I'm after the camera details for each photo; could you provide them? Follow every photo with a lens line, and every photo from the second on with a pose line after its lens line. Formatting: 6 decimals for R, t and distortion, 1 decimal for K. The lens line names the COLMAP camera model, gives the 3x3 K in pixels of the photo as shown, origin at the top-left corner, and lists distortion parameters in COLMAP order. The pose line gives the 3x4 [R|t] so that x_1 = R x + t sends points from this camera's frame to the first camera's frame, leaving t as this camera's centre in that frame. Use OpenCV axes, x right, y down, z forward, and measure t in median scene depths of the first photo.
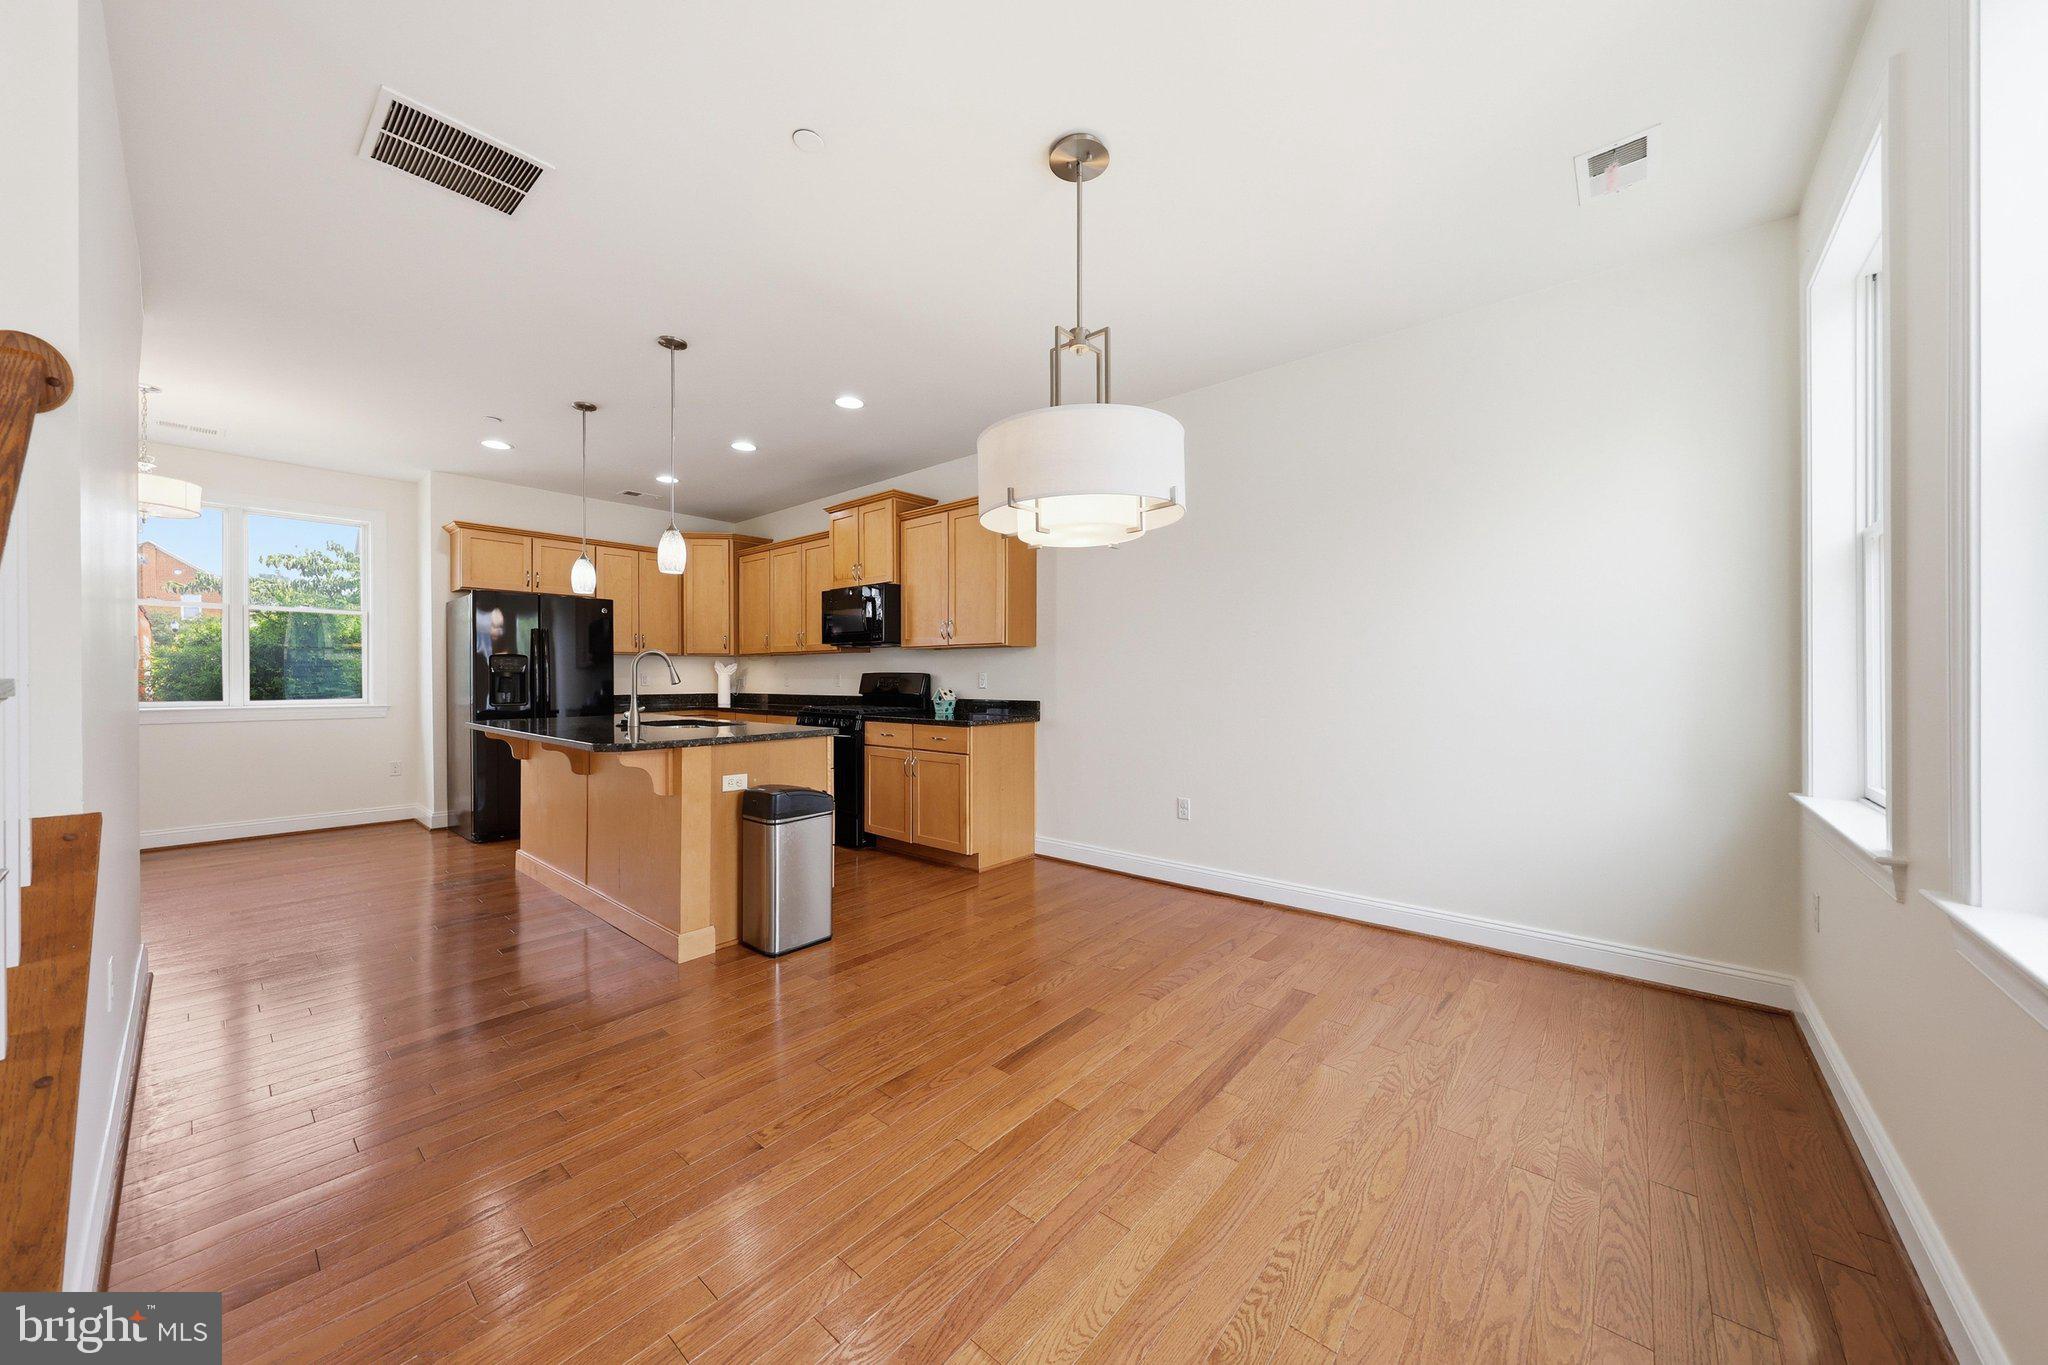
lens RADIAL K [[717.7, 0, 1035.0], [0, 717.7, 675.1], [0, 0, 1]] dist [-0.006743, -0.000027]
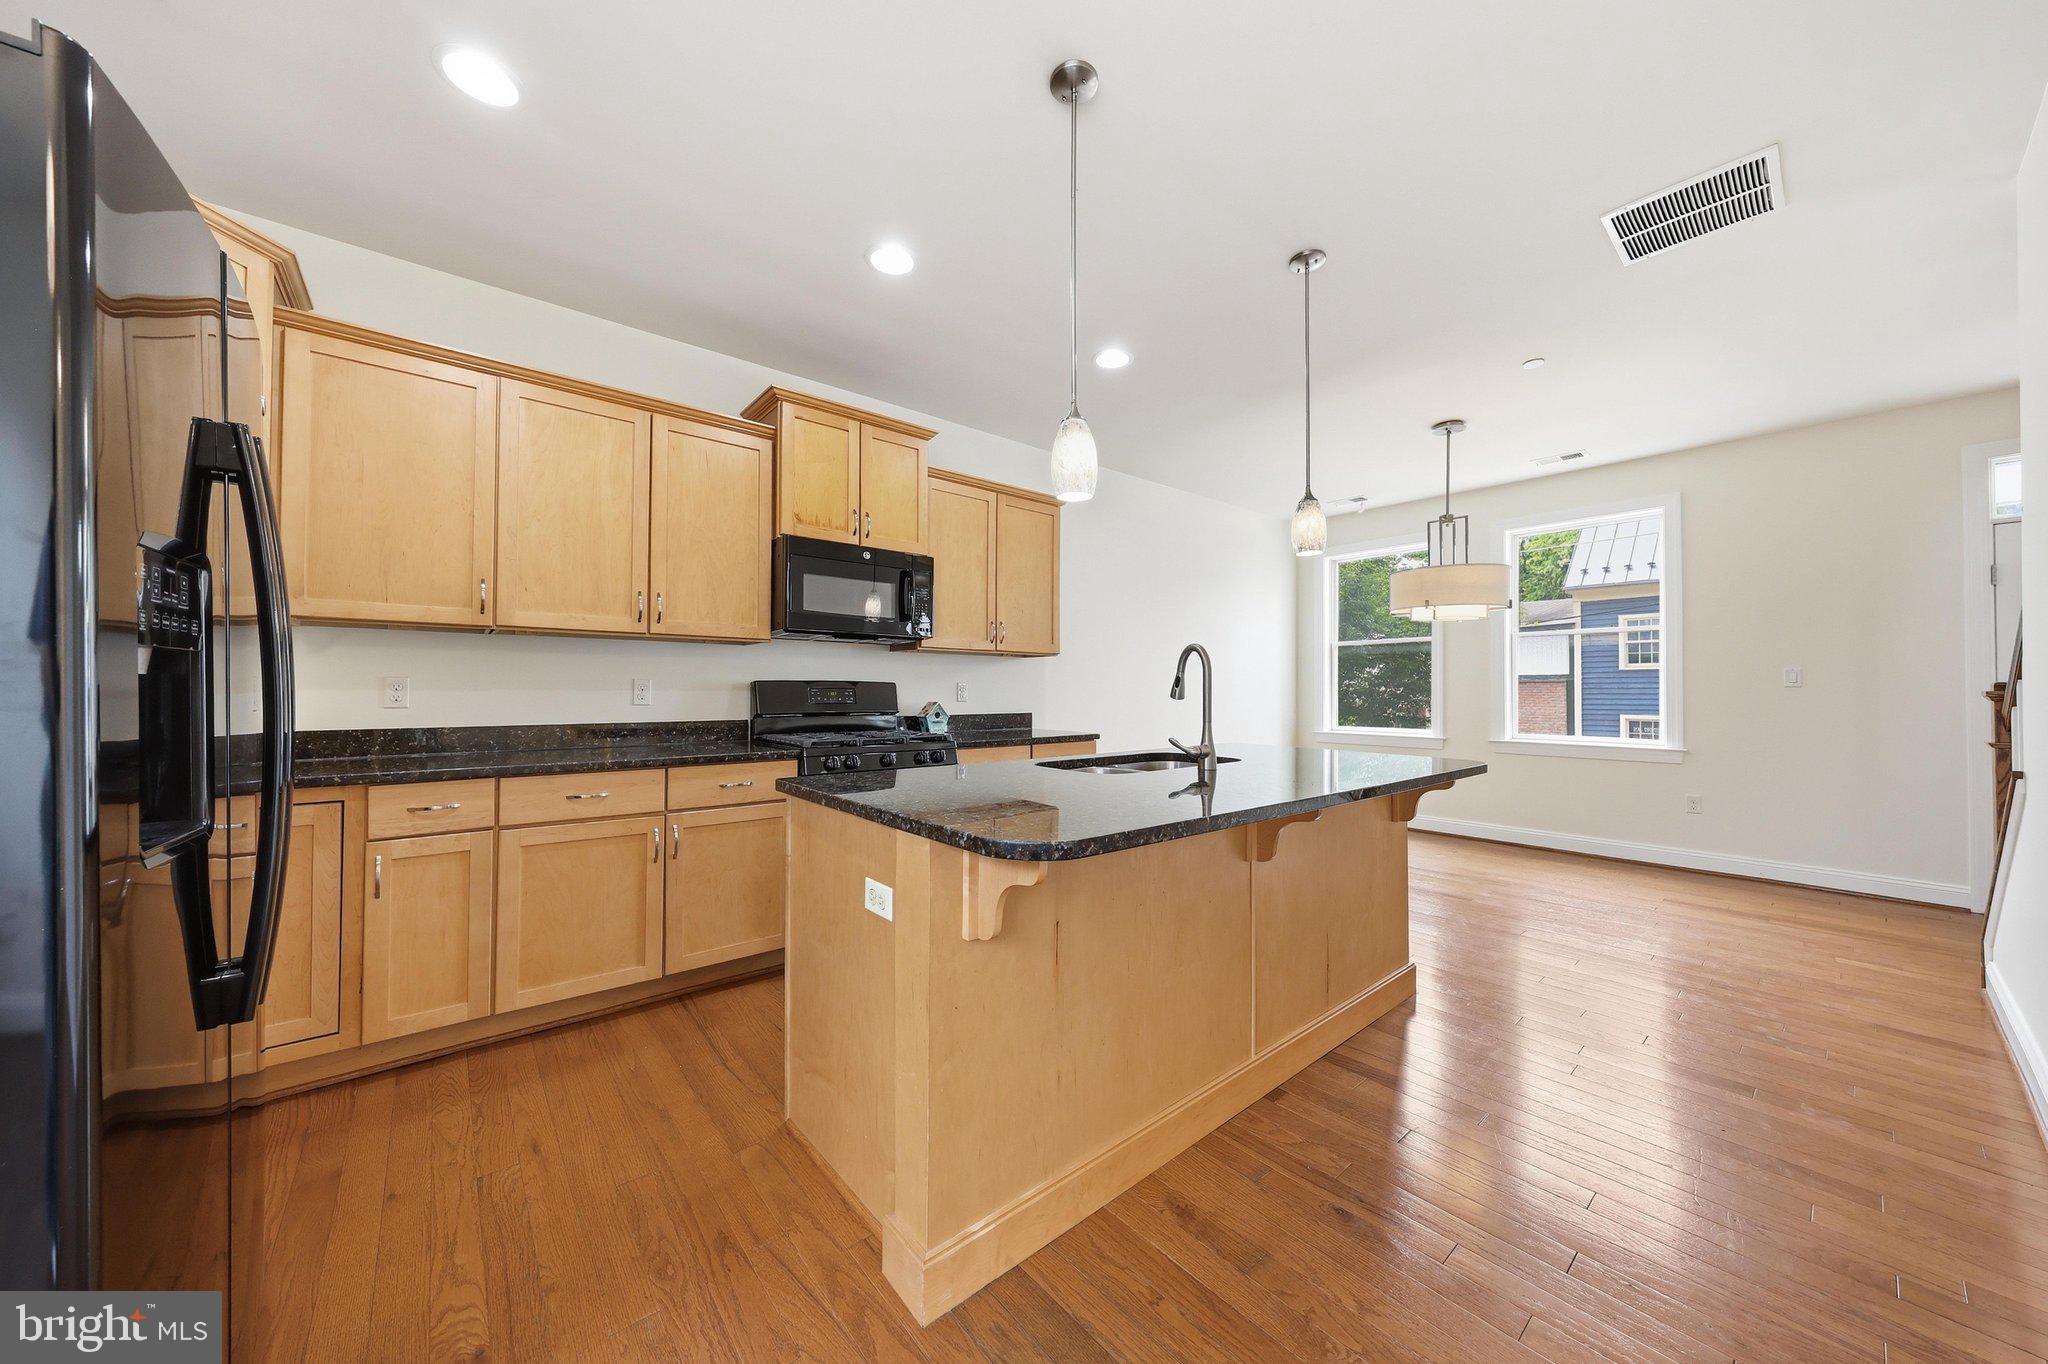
lens RADIAL K [[692.6, 0, 1018.1], [0, 692.6, 678.4], [0, 0, 1]] dist [-0.001371, -0.000057]
pose [[0.178074, 0.021083, 0.983791, -0.822703], [-0.003767, 0.999778, -0.020744, 0.007011], [-0.984010, -0.000012, 0.178113, 0.743963]]
